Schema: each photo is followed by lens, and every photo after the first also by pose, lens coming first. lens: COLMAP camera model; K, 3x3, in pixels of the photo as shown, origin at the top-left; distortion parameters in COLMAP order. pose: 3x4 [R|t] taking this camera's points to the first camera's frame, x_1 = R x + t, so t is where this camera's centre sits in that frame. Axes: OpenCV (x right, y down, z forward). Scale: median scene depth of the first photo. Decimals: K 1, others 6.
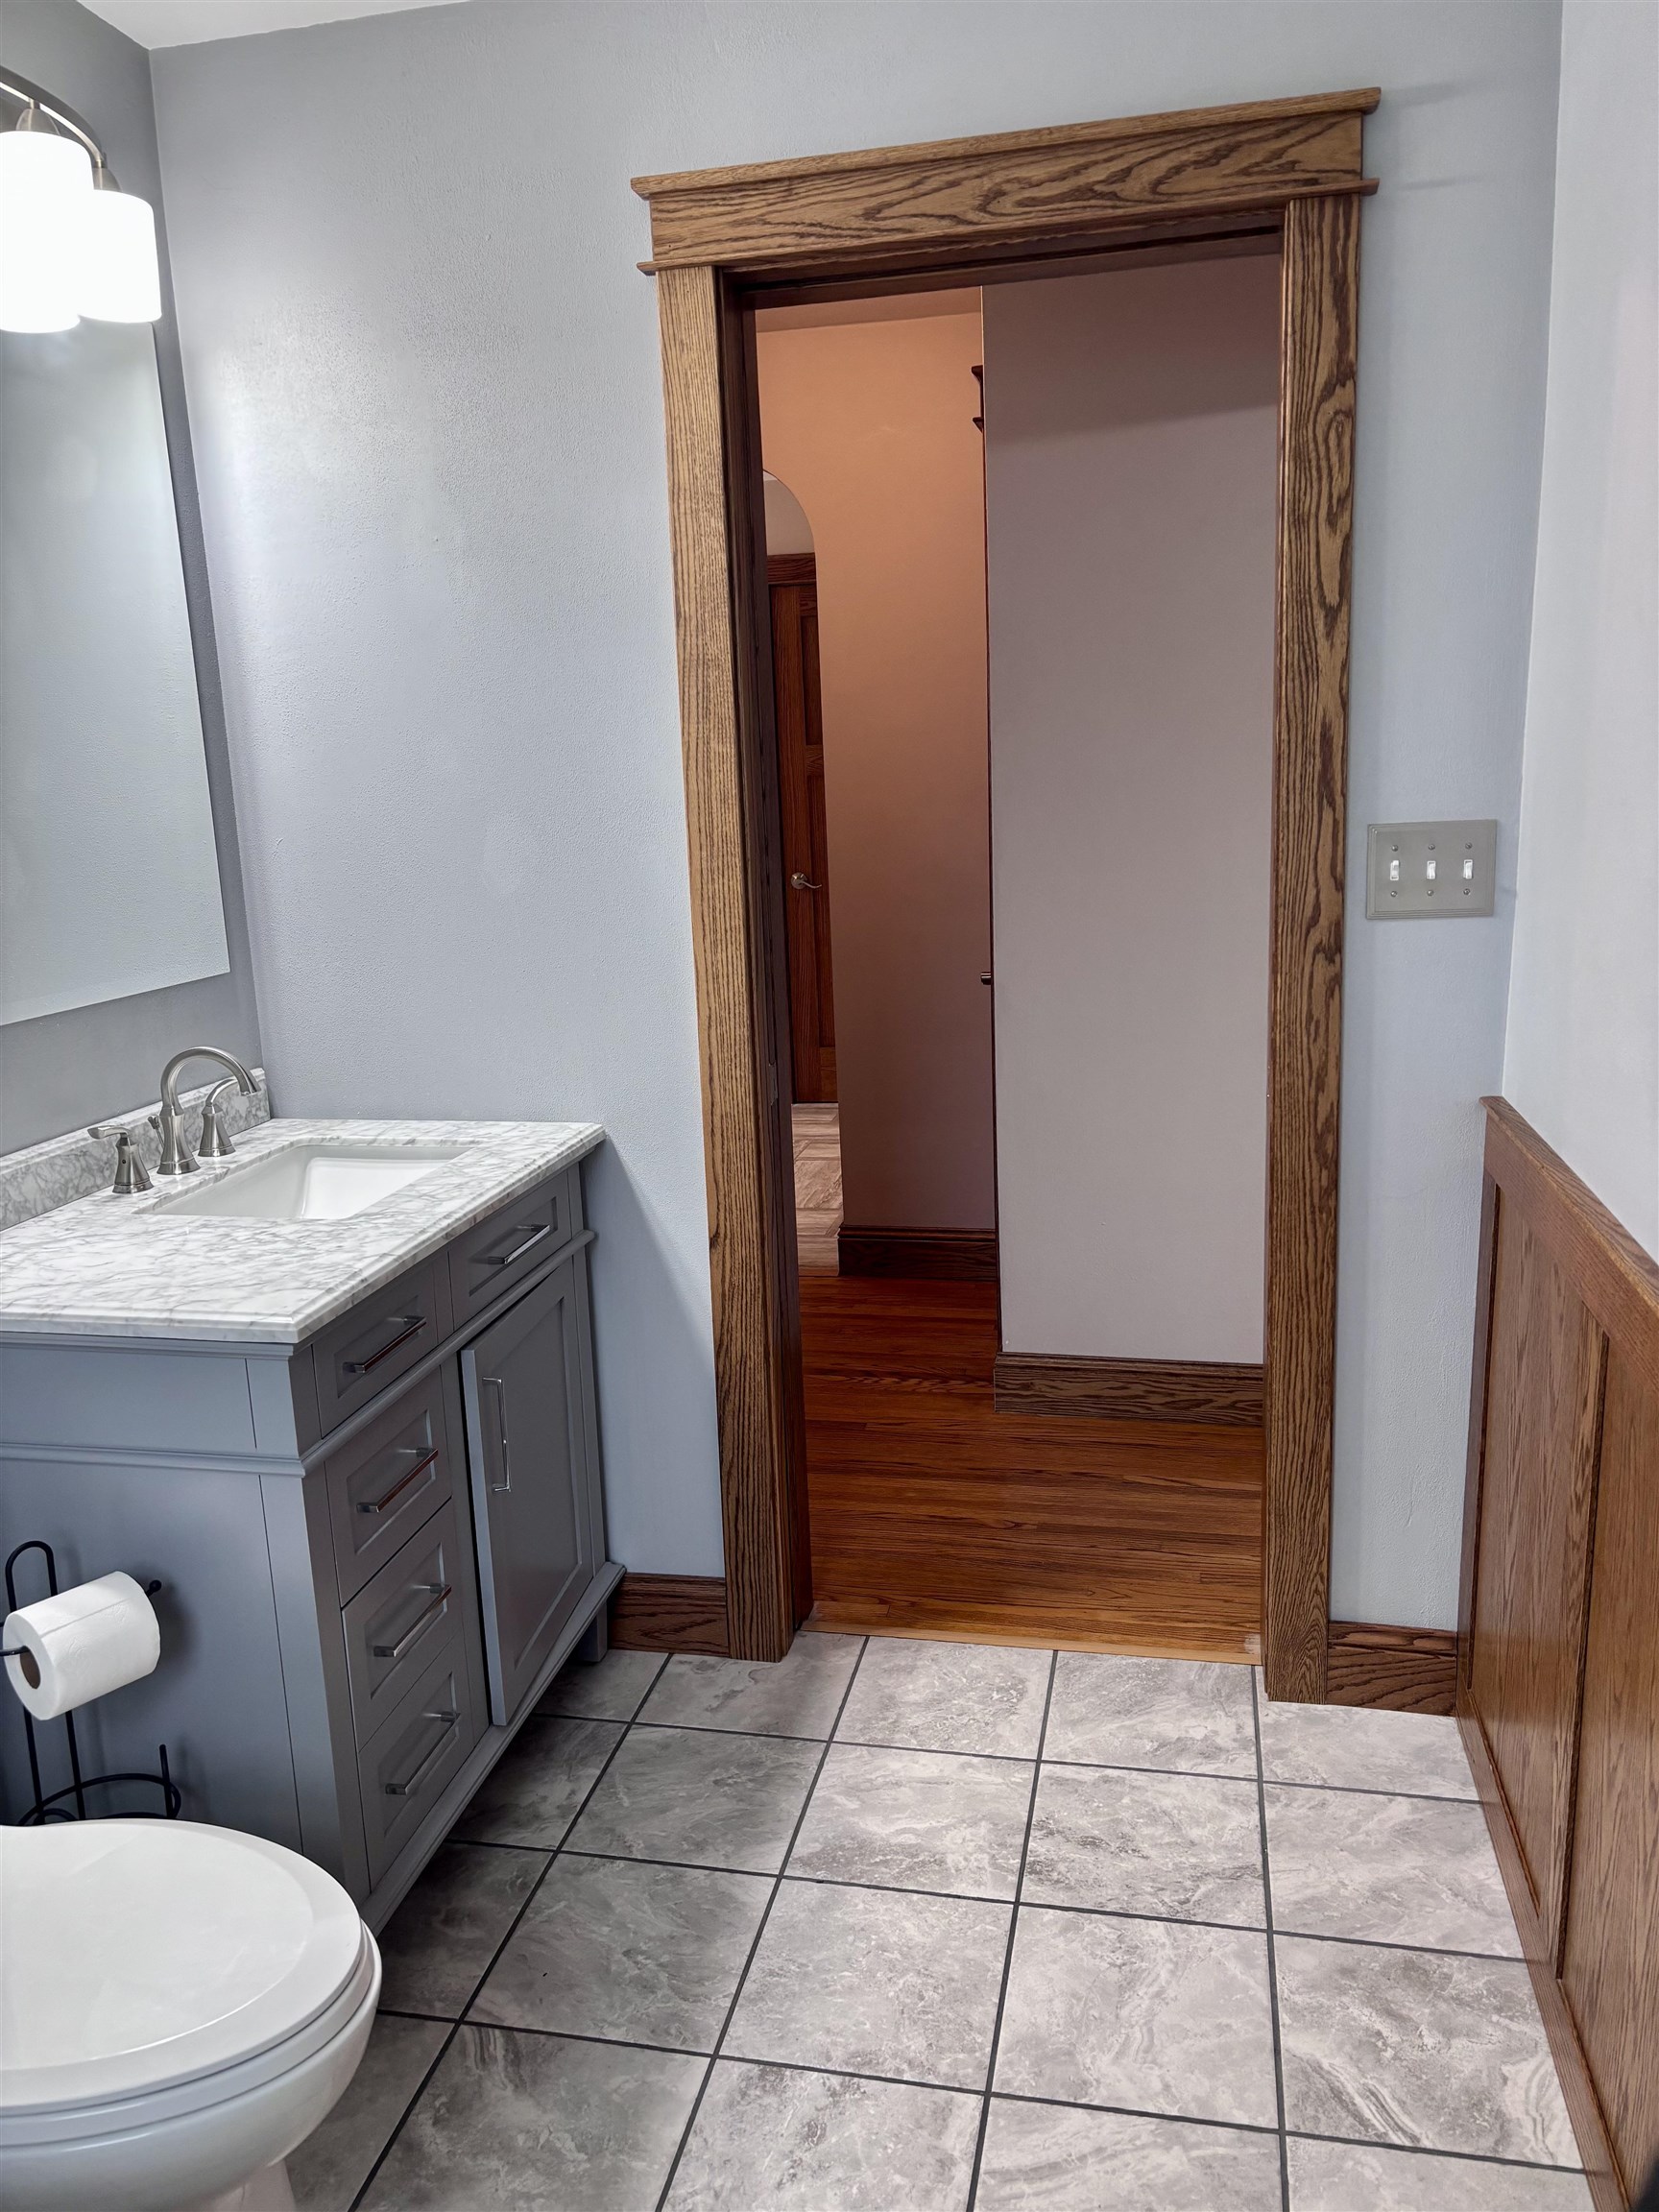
lens RADIAL K [[1678.3, 0, 837.0], [0, 1678.3, 1106.0], [0, 0, 1]] dist [0.115346, -0.137701]
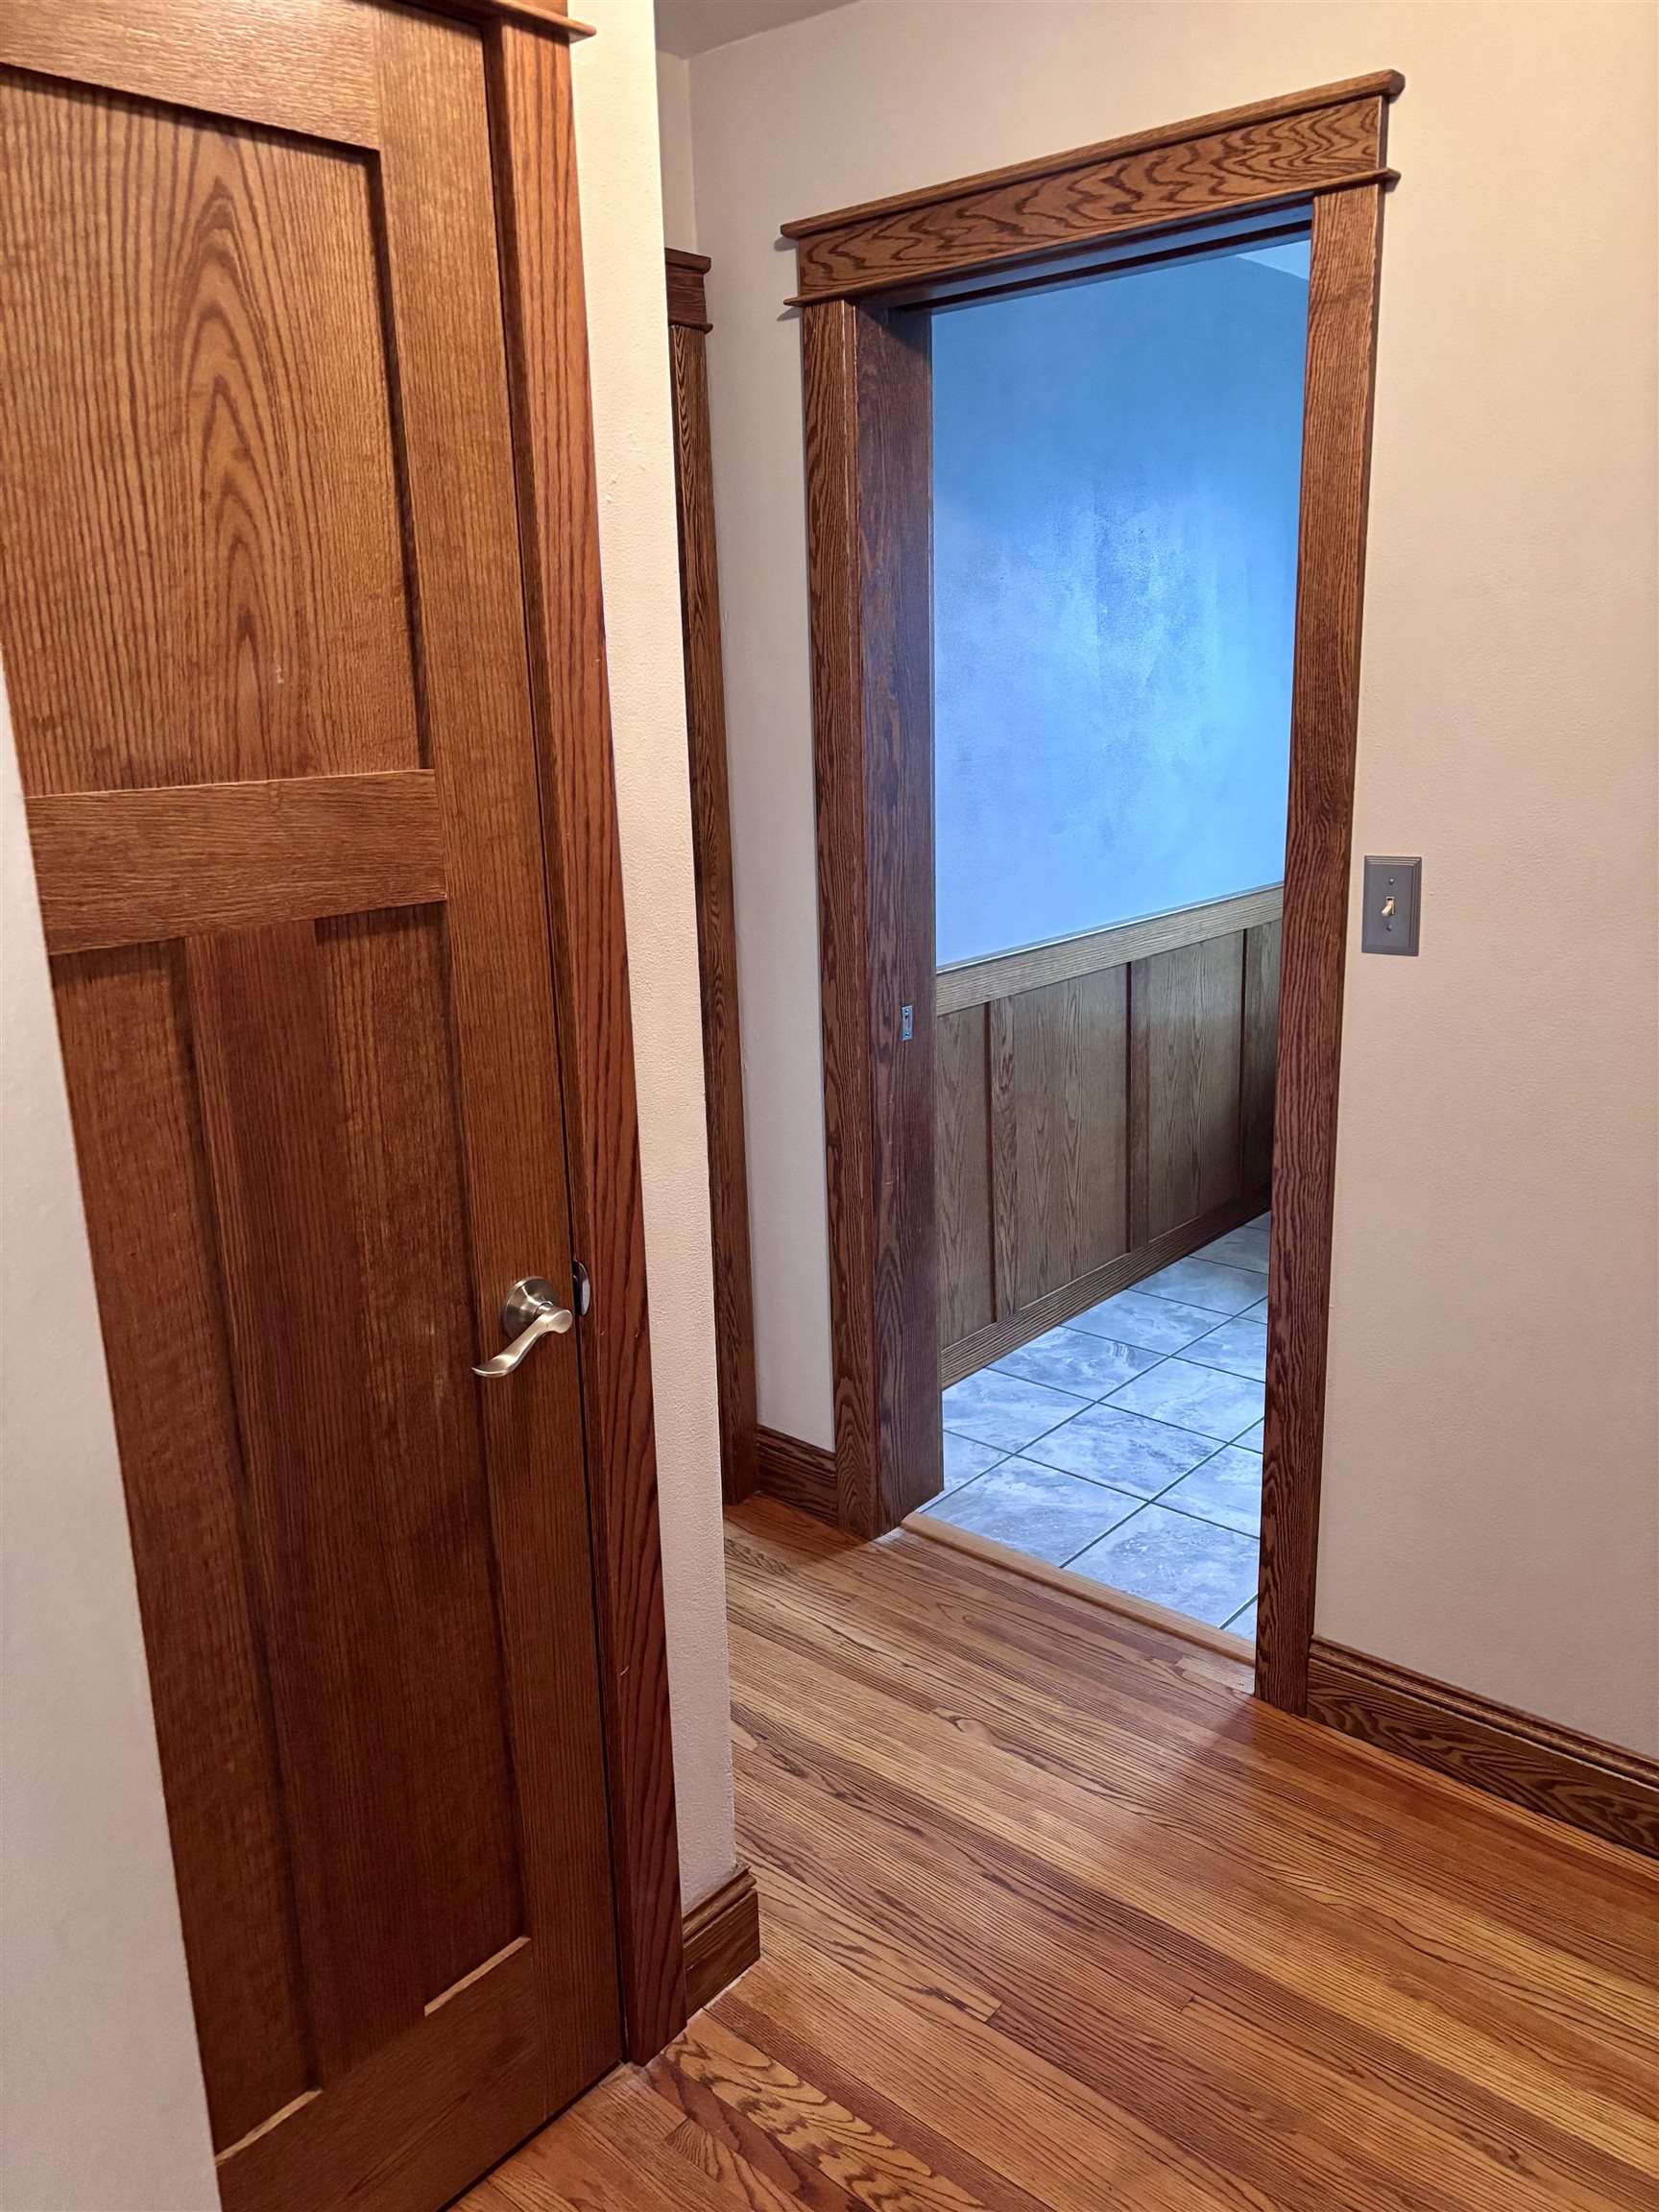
lens RADIAL K [[1664.7, 0, 808.6], [0, 1664.7, 1081.4], [0, 0, 1]] dist [0.052500, -0.052859]
pose [[-0.866063, -0.054151, 0.496994, -0.354901], [0.166187, 0.906400, 0.388356, -0.579276], [-0.471505, 0.418935, -0.776000, 2.559214]]
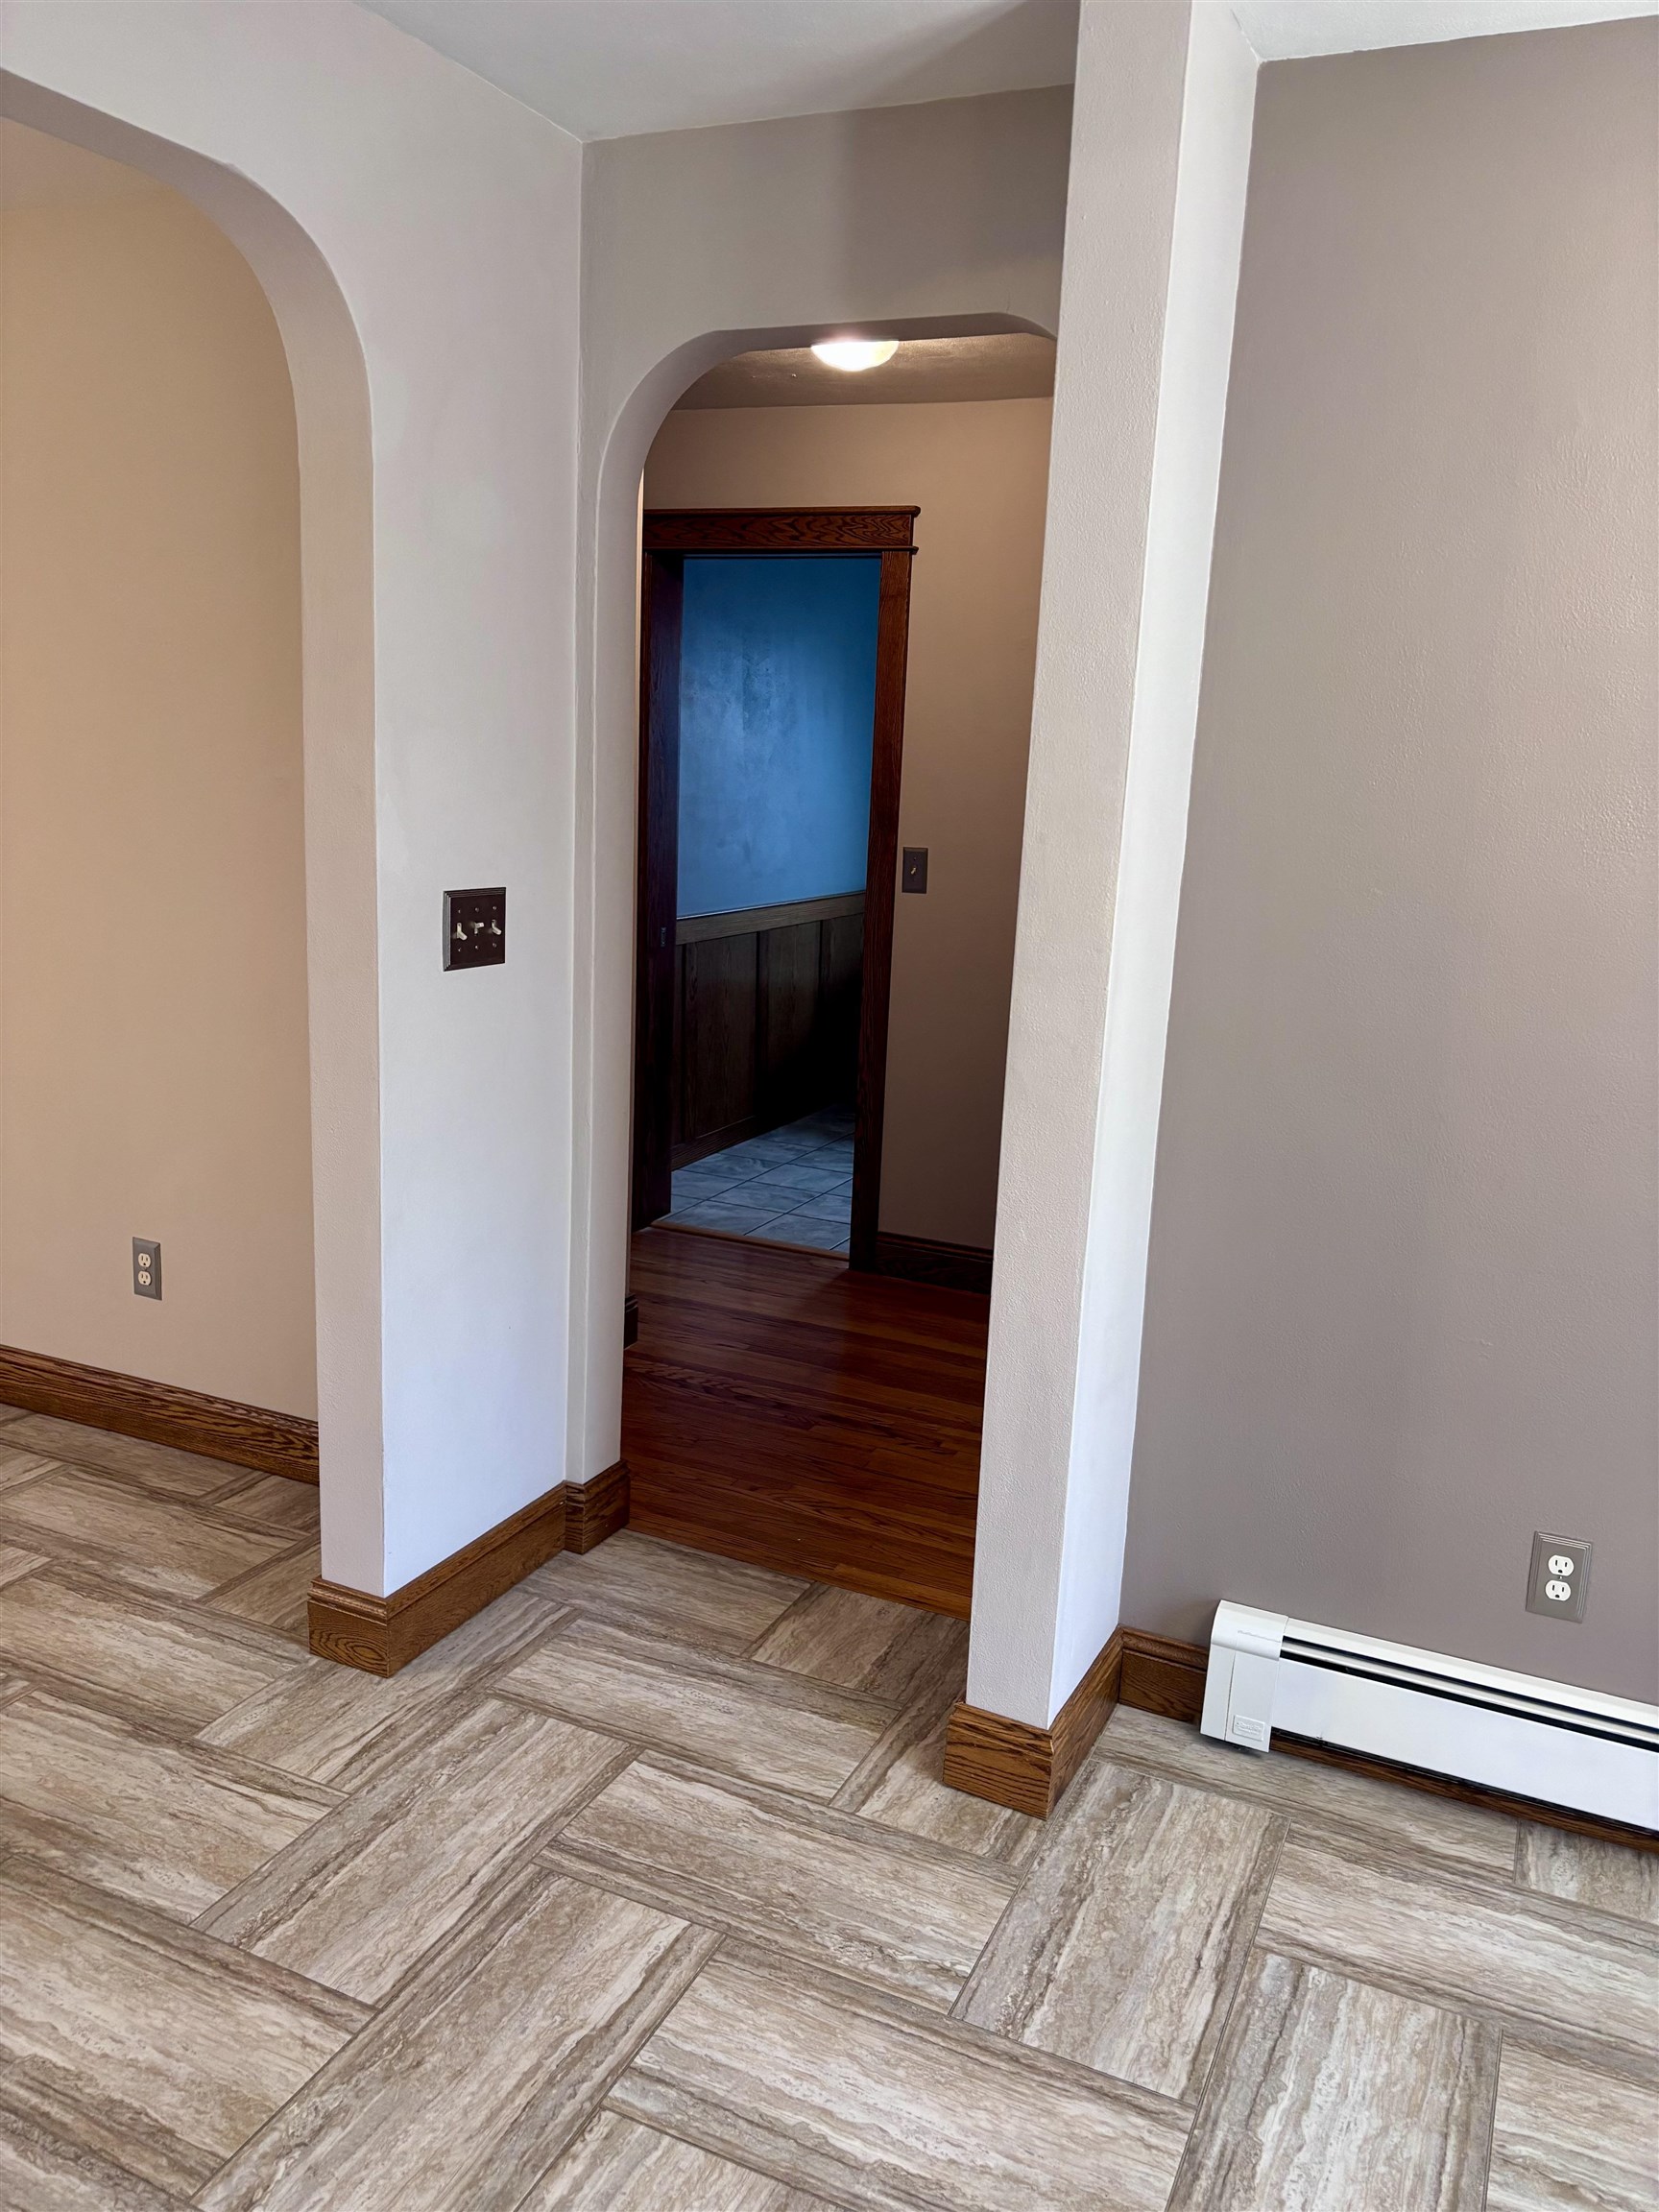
lens RADIAL K [[1668.0, 0, 821.7], [0, 1668.0, 1107.9], [0, 0, 1]] dist [0.052637, -0.050201]
pose [[-0.972378, -0.048702, 0.228274, -0.579304], [0.046721, 0.917587, 0.394781, -0.846027], [-0.228688, 0.394541, -0.889966, 3.845001]]
